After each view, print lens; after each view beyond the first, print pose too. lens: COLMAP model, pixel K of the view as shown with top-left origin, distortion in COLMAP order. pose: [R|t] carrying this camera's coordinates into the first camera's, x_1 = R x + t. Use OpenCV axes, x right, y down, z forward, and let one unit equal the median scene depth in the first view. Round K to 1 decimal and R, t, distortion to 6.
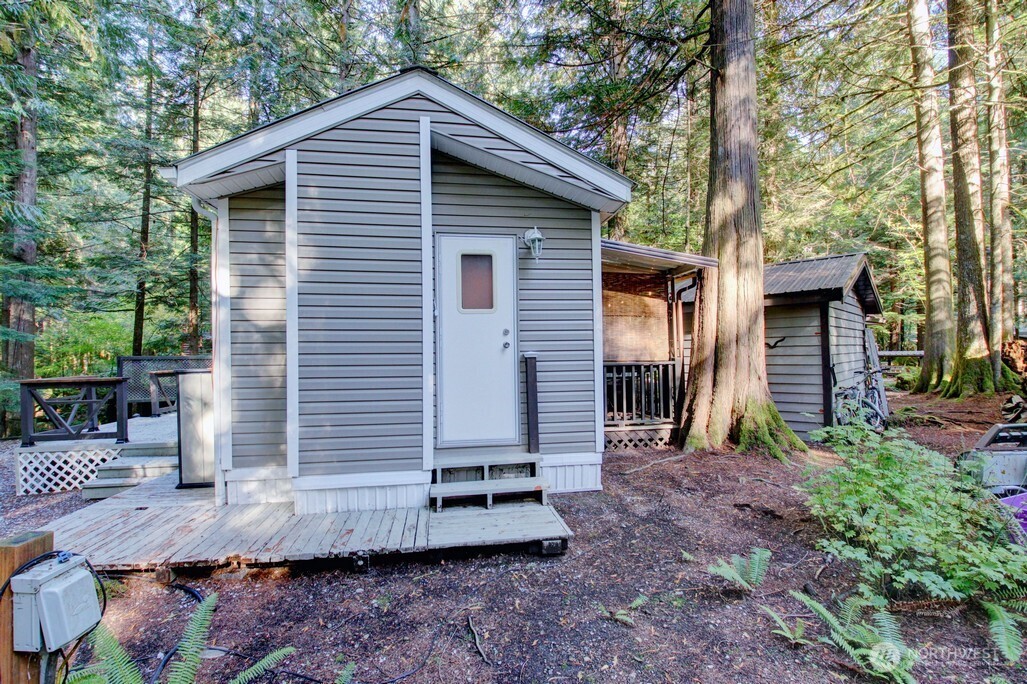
lens RADIAL K [[493.4, 0, 511.3], [0, 493.4, 351.0], [0, 0, 1]] dist [-0.000164, -0.014494]
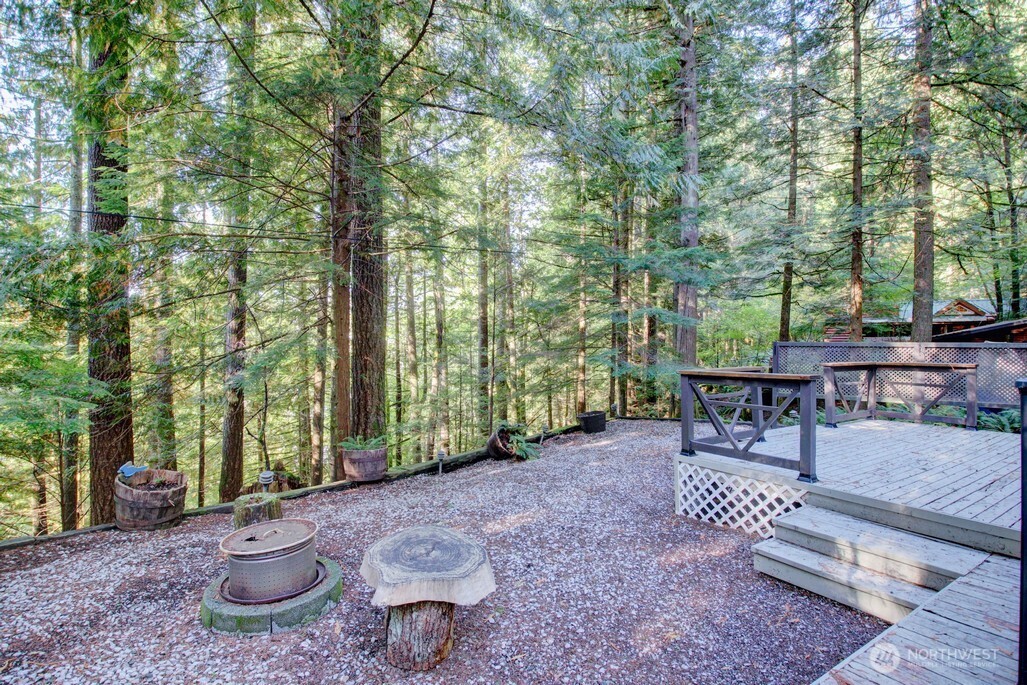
lens RADIAL K [[474.6, 0, 513.5], [0, 474.6, 342.5], [0, 0, 1]] dist [-0.000069, -0.000113]
pose [[0.413711, 0.010656, -0.910346, -0.407939], [-0.002477, 0.999941, 0.010579, 0.007021], [0.910405, -0.002122, 0.413713, 0.418502]]
